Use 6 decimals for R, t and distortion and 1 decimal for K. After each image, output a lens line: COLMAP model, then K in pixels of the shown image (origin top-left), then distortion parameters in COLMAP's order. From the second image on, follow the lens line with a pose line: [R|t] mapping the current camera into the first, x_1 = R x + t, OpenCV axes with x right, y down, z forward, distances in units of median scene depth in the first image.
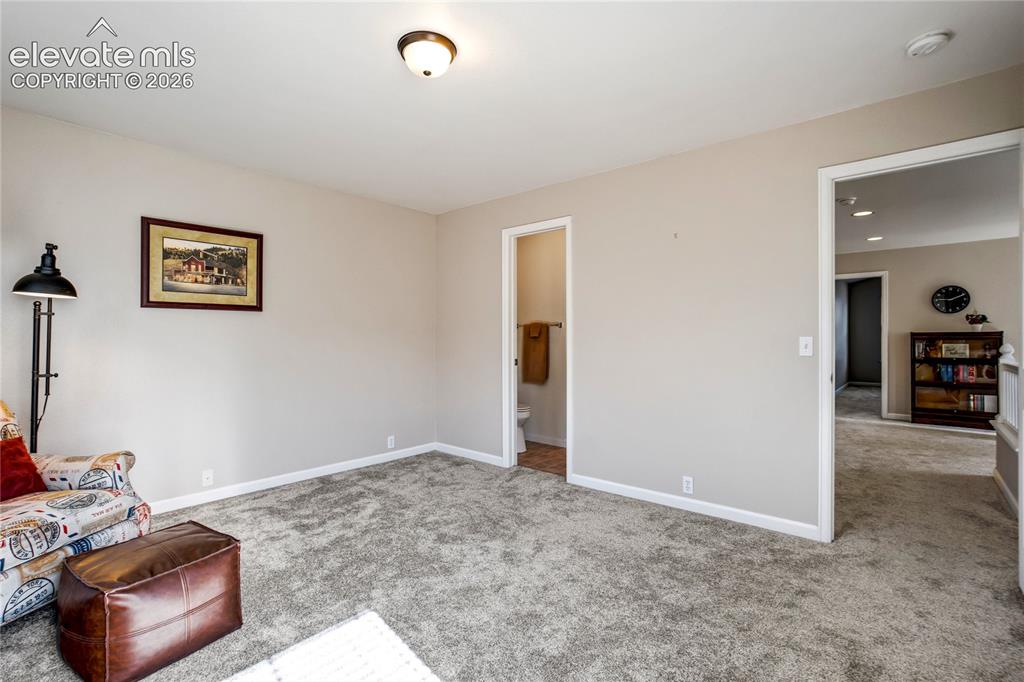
lens RADIAL K [[479.4, 0, 511.0], [0, 479.4, 335.6], [0, 0, 1]] dist [-0.032133, 0.020259]
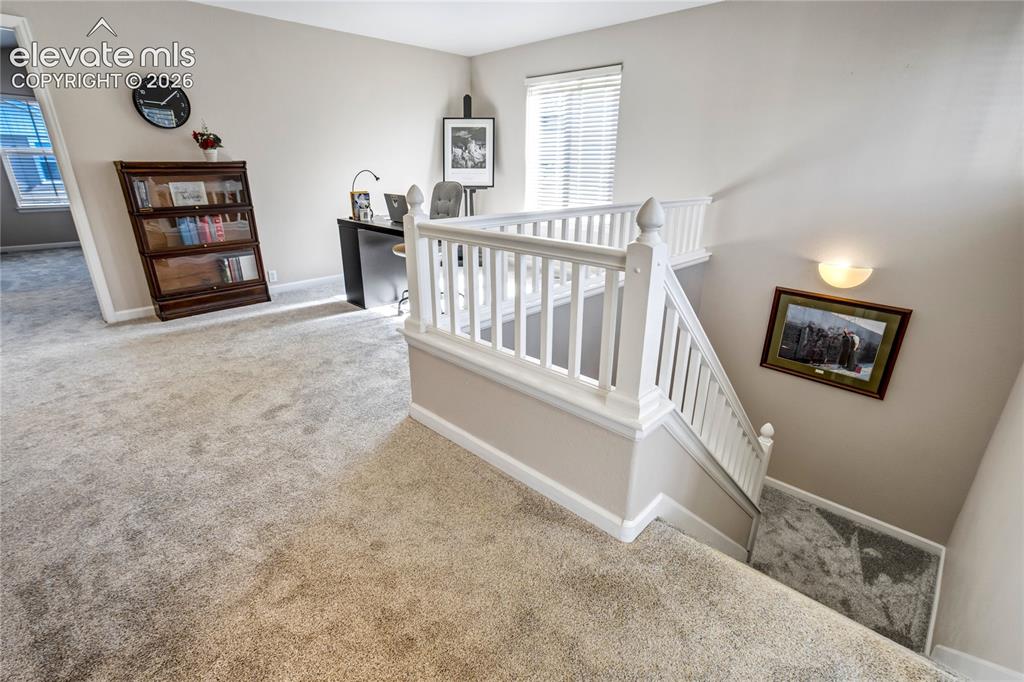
lens RADIAL K [[479.4, 0, 511.0], [0, 479.4, 335.6], [0, 0, 1]] dist [-0.032133, 0.020259]
pose [[0.068784, -0.328196, 0.942102, 0.570978], [0.000033, 0.944339, 0.328973, 0.006673], [-0.997632, -0.022597, 0.064966, 0.976795]]
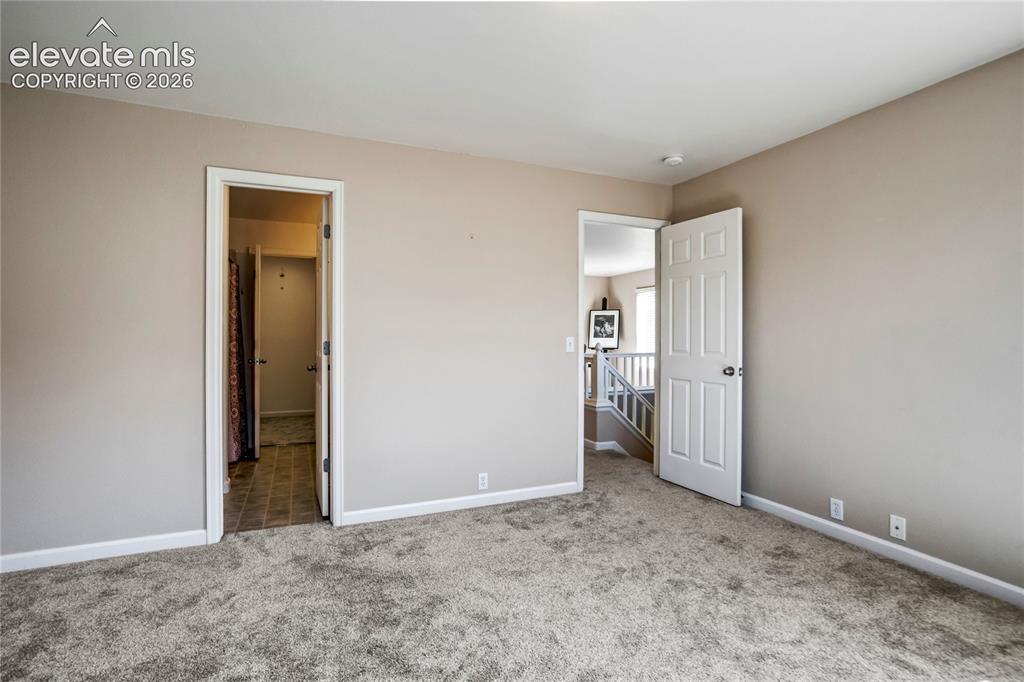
lens RADIAL K [[494.3, 0, 512.0], [0, 494.3, 336.5], [0, 0, 1]] dist [-0.034130, 0.022702]
pose [[0.431661, 0.002628, 0.902032, -0.544918], [-0.001621, 0.999996, -0.002138, 0.003521], [-0.902034, -0.000539, 0.431664, 0.469164]]
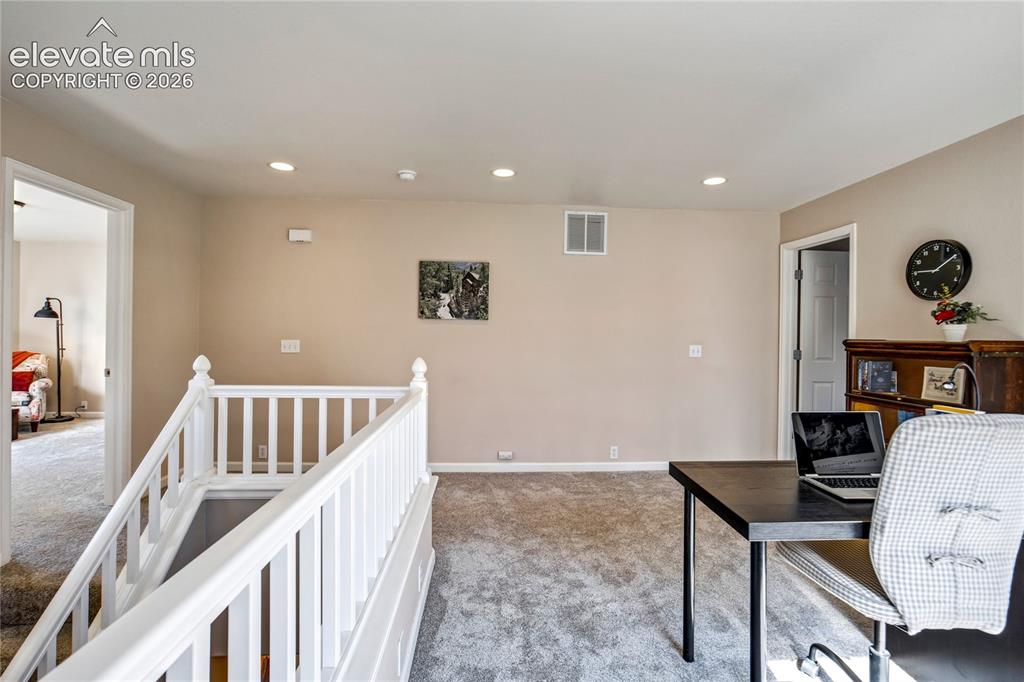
lens RADIAL K [[479.4, 0, 511.0], [0, 479.4, 335.6], [0, 0, 1]] dist [-0.032133, 0.020259]
pose [[0.693285, 0.010425, -0.720588, 1.831820], [-0.011559, 0.999928, 0.003346, -0.017876], [0.720571, 0.006010, 0.693355, 0.718114]]
